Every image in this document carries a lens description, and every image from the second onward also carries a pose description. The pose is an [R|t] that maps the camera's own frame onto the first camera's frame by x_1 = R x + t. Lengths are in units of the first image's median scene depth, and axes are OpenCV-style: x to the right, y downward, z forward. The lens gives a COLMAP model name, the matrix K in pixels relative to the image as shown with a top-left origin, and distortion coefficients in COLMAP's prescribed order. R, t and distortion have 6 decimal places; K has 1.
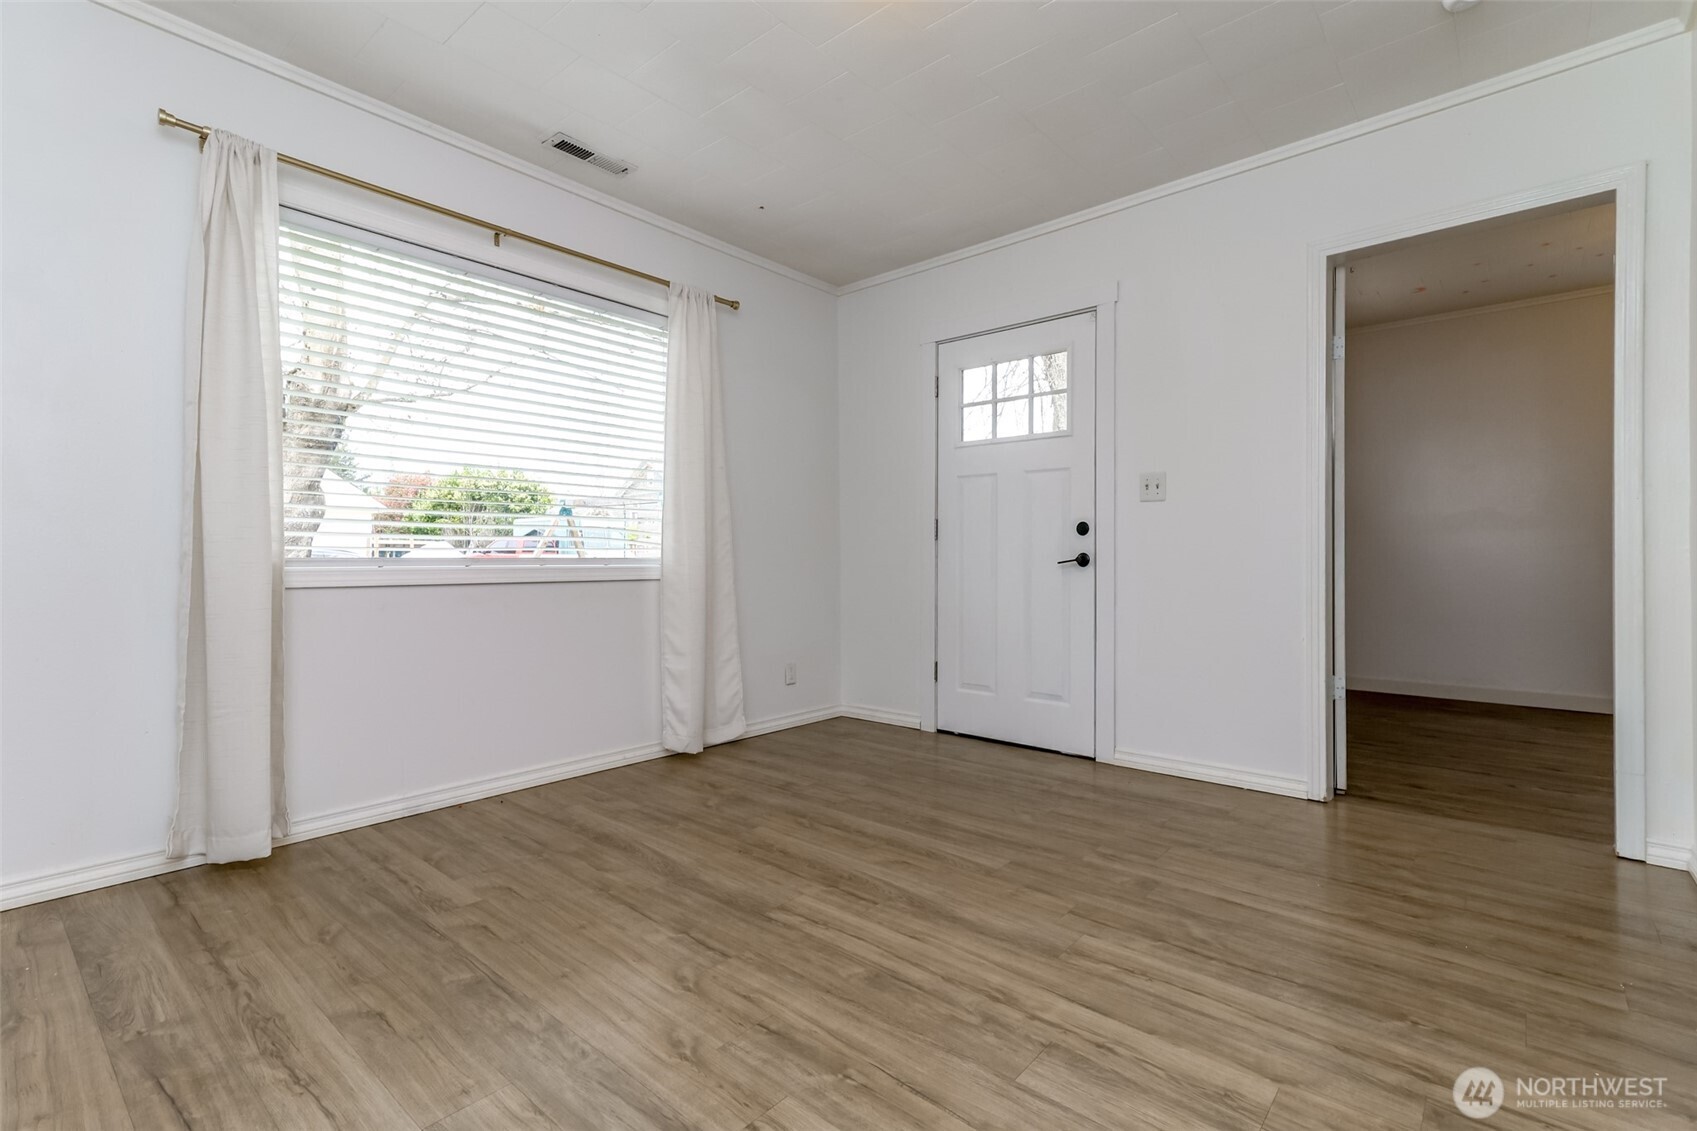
lens RADIAL K [[772.9, 0, 867.2], [0, 772.9, 551.2], [0, 0, 1]] dist [0.019990, -0.000646]
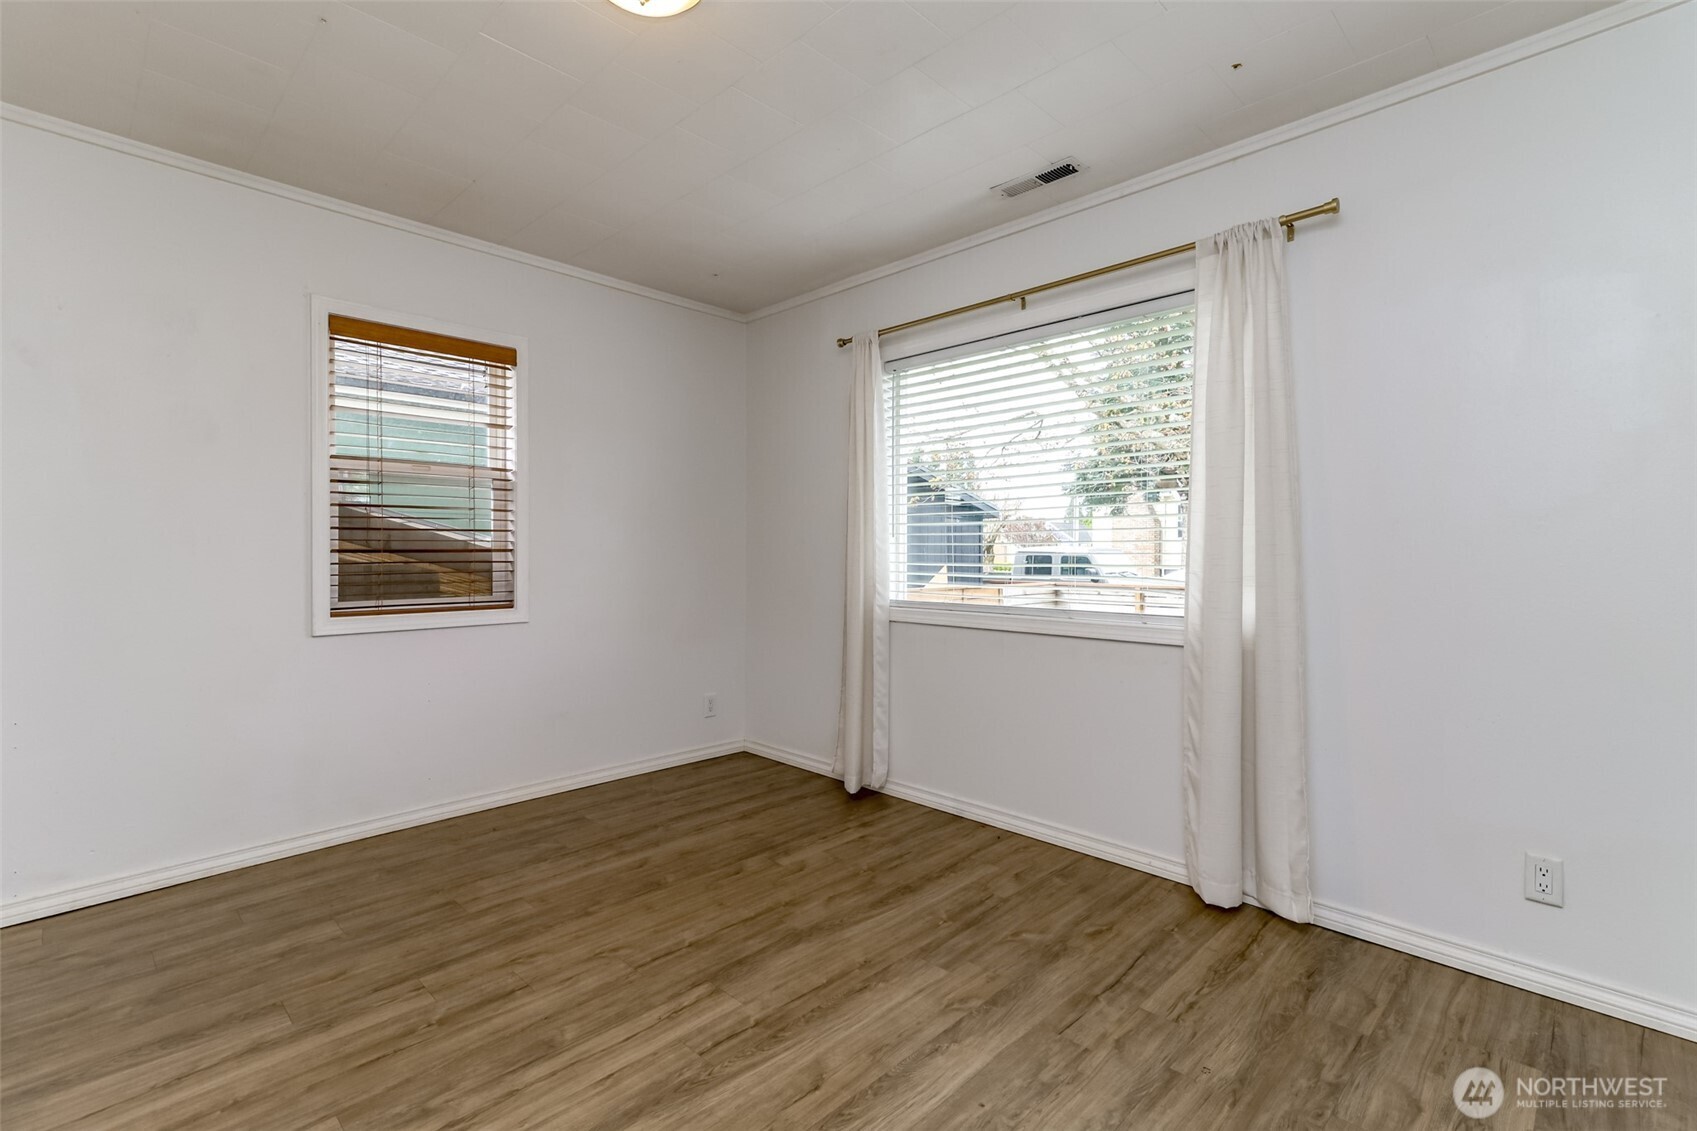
lens RADIAL K [[772.9, 0, 848.3], [0, 772.9, 561.9], [0, 0, 1]] dist [0.019990, -0.000646]
pose [[-0.081852, 0.009663, -0.996598, 0.823561], [0.009661, 0.999914, 0.008902, -0.093541], [0.996598, -0.008899, -0.081938, 1.195867]]
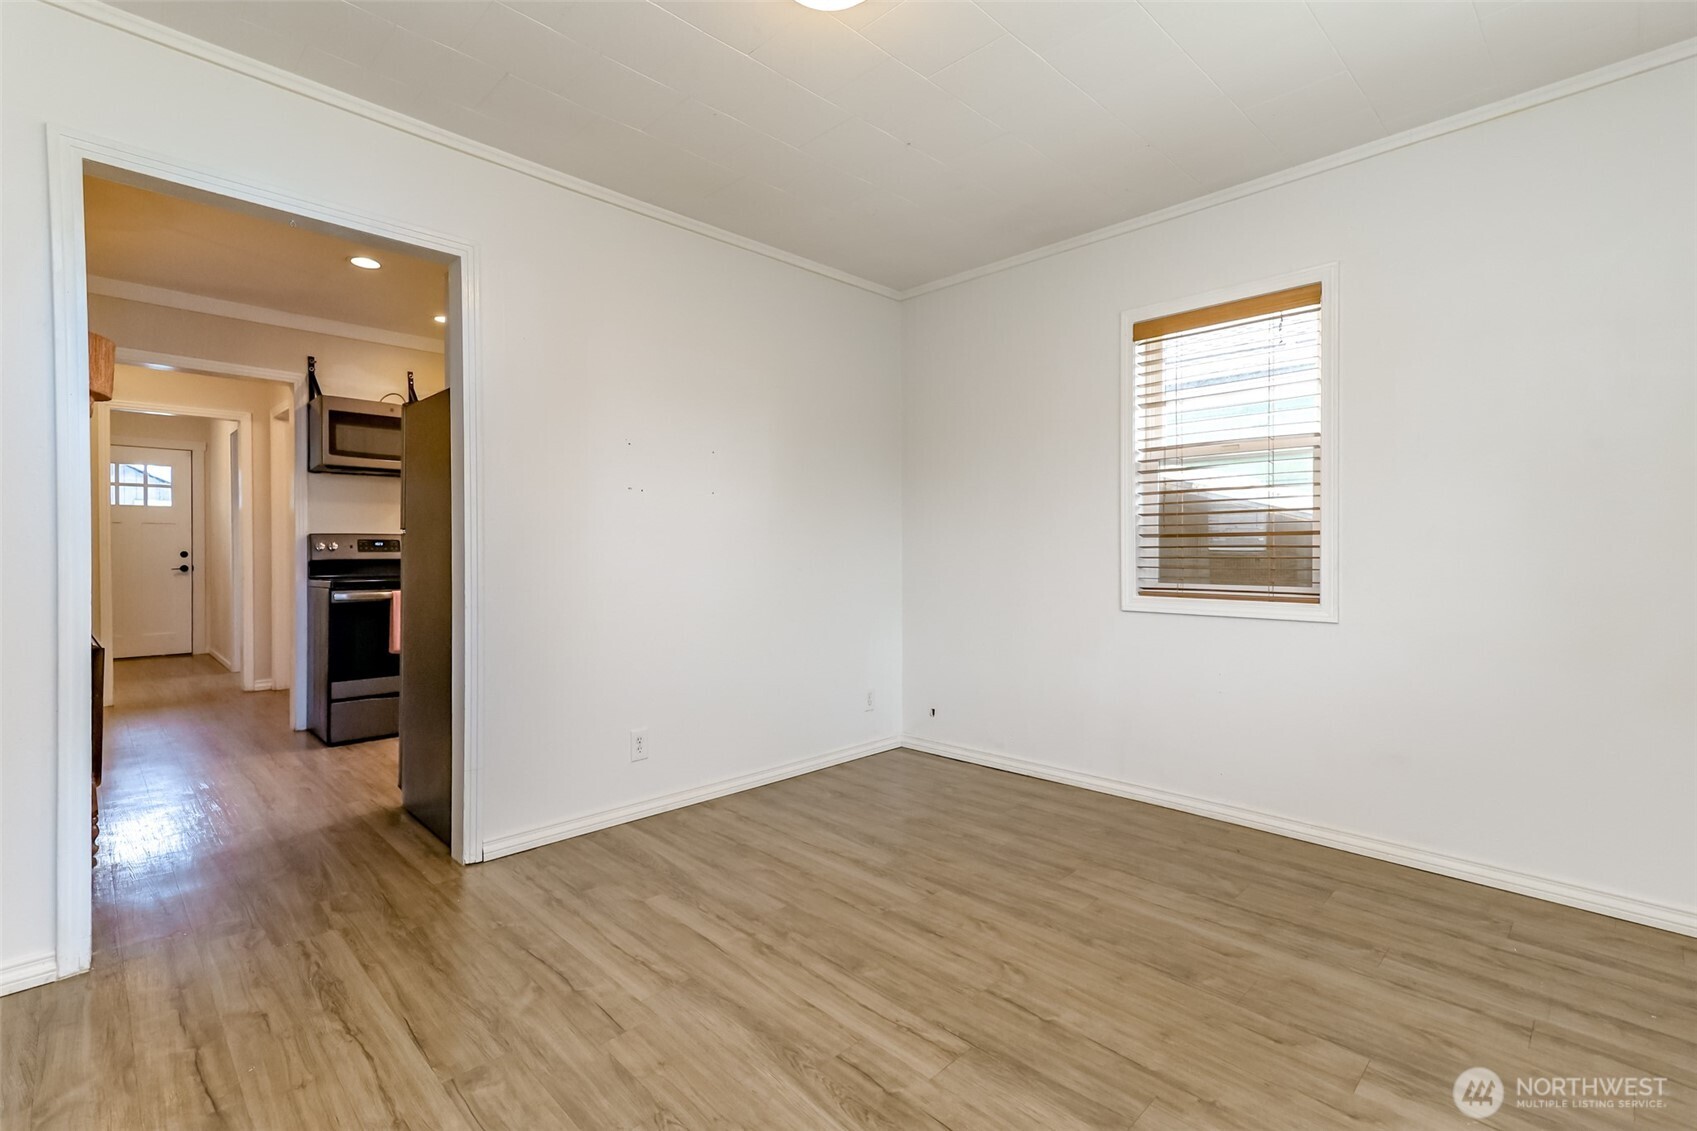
lens RADIAL K [[772.9, 0, 853.8], [0, 772.9, 561.3], [0, 0, 1]] dist [0.019990, -0.000646]
pose [[-0.995759, -0.000273, 0.092004, -0.077596], [0.000761, 0.999937, 0.011197, -0.076036], [-0.092001, 0.011220, -0.995696, 1.750490]]
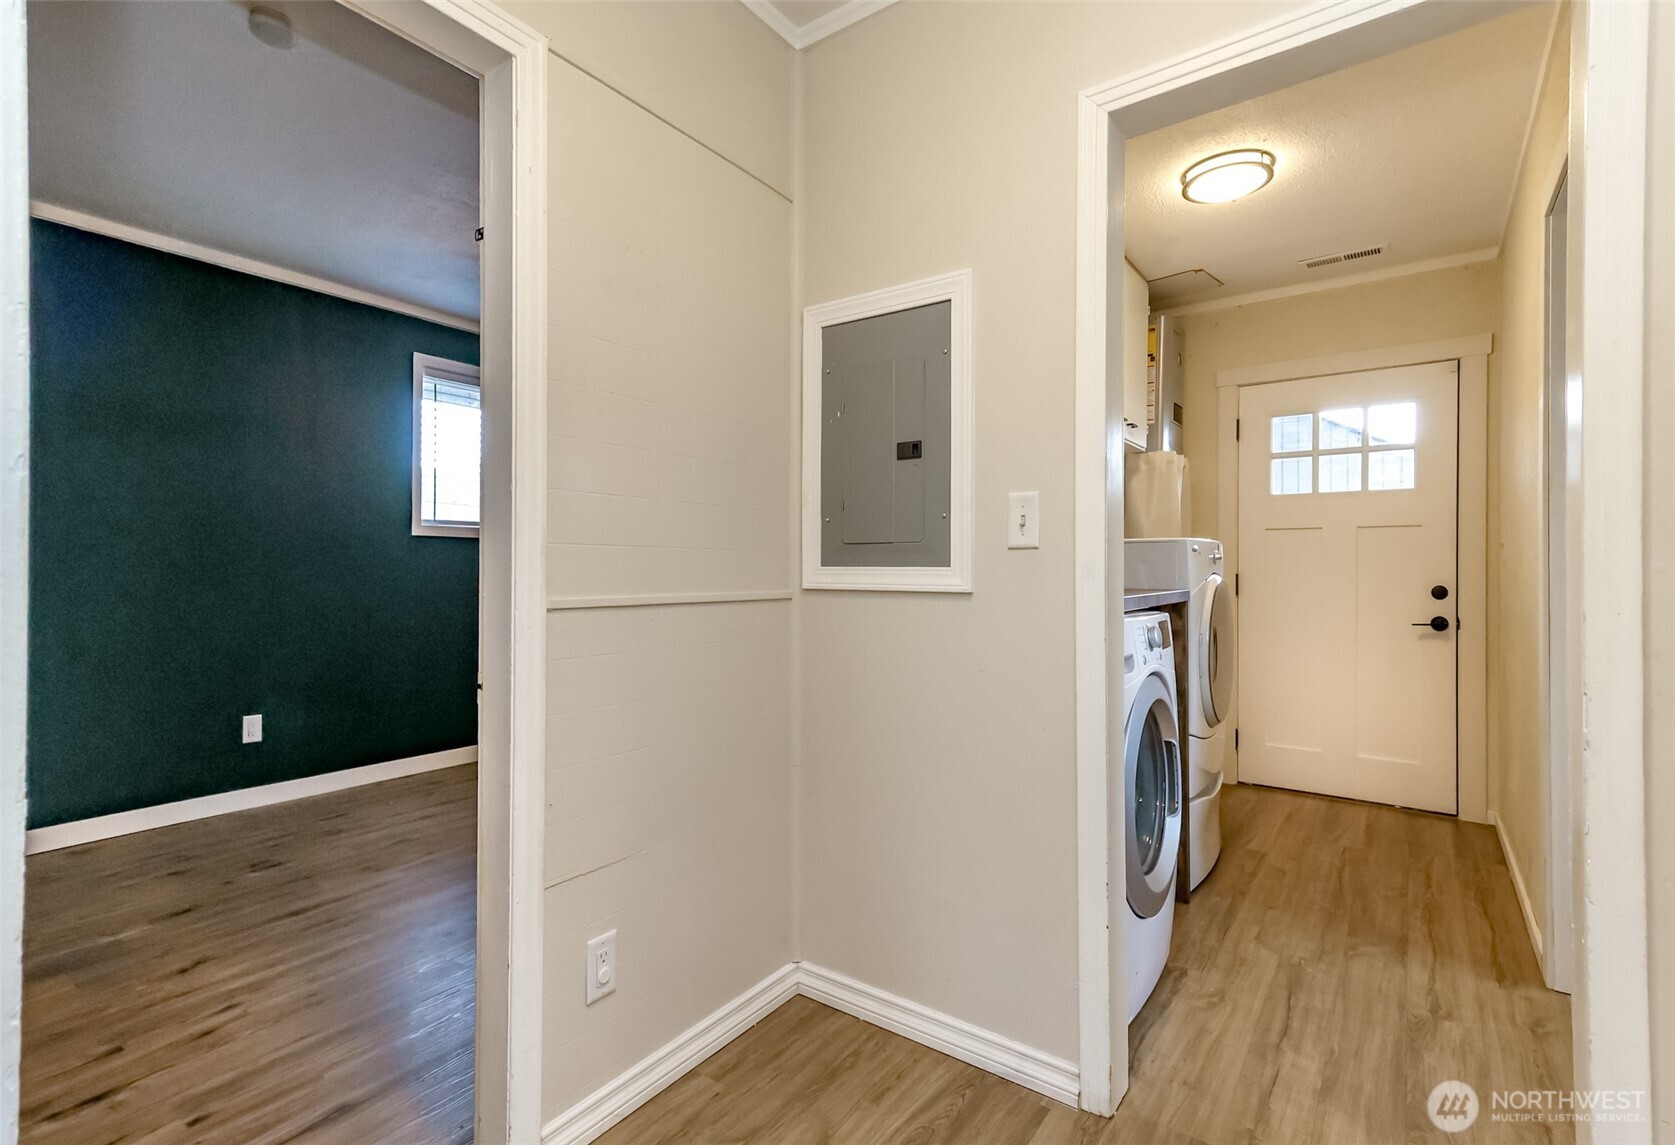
lens RADIAL K [[789.7, 0, 835.2], [0, 789.7, 559.5], [0, 0, 1]] dist [0.011955, 0.000267]
pose [[-0.068120, 0.005577, 0.997662, 1.778736], [-0.003046, 0.999979, -0.005798, -0.126529], [-0.997672, -0.003433, -0.068101, -0.214169]]
